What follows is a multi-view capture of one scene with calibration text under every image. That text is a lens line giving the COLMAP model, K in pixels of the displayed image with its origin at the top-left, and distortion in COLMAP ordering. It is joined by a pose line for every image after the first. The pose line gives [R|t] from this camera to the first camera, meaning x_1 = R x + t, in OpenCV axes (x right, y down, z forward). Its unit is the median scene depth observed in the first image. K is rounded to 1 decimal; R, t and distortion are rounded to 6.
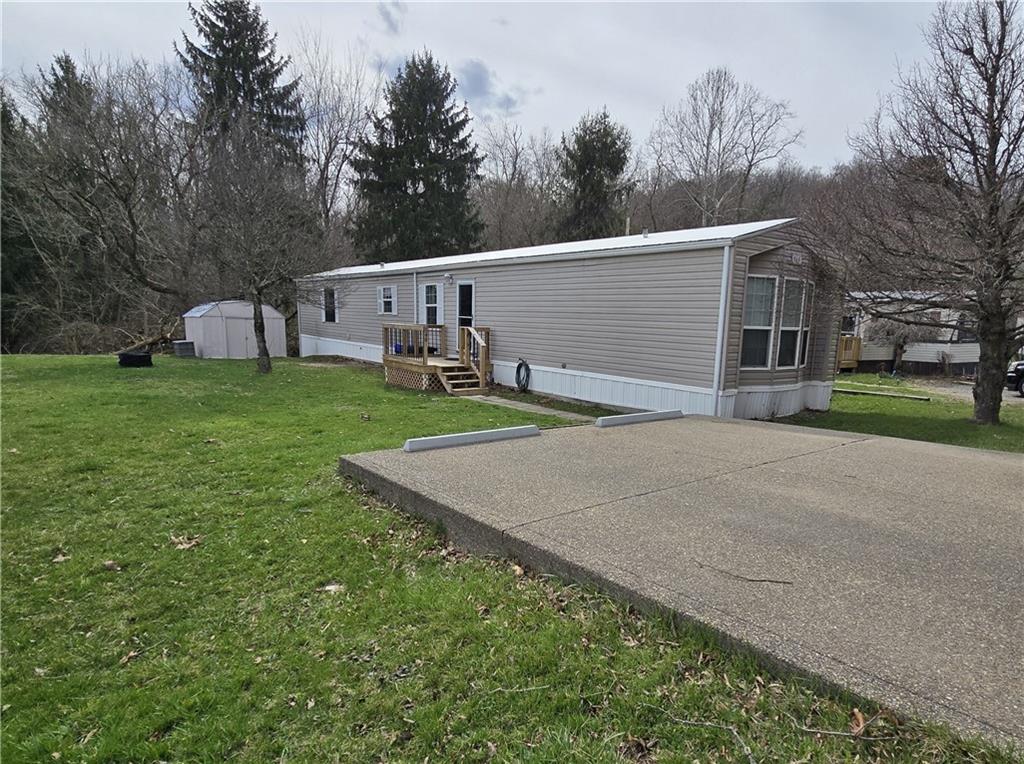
lens RADIAL K [[592.4, 0, 551.1], [0, 592.4, 418.1], [0, 0, 1]] dist [-0.004198, -0.000816]
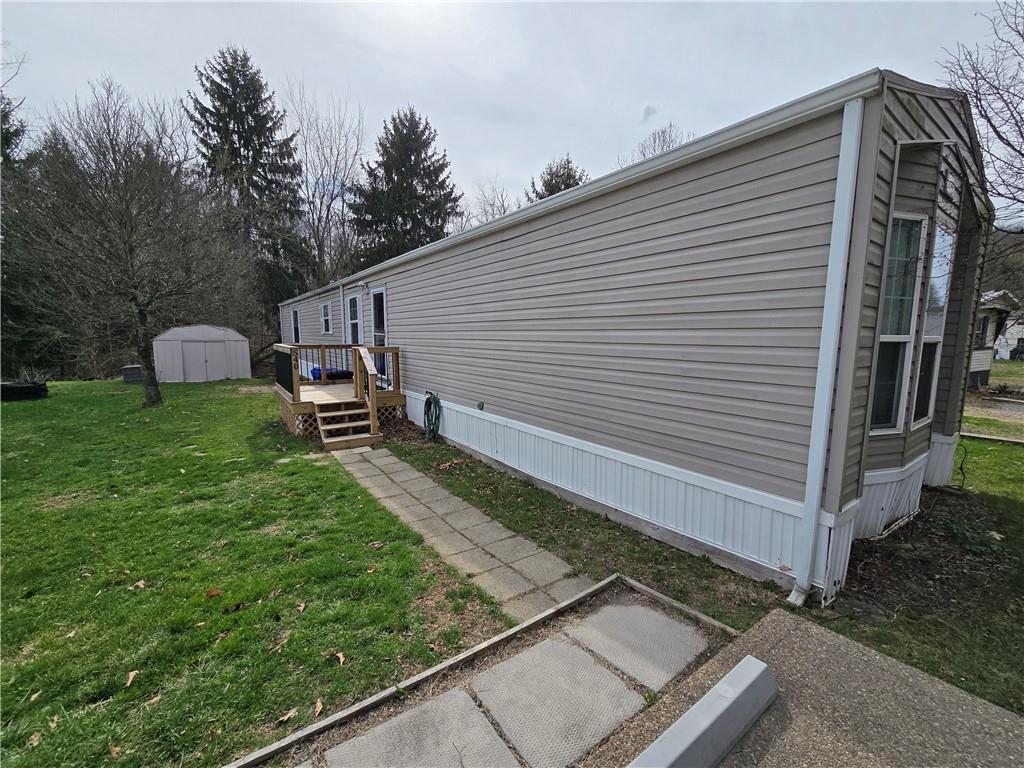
lens RADIAL K [[418.4, 0, 511.8], [0, 418.4, 385.9], [0, 0, 1]] dist [-0.001563, -0.000273]
pose [[0.997618, -0.014716, -0.067395, 0.038884], [0.011488, 0.998779, -0.048044, -0.040416], [0.068020, 0.047156, 0.996569, 0.255297]]
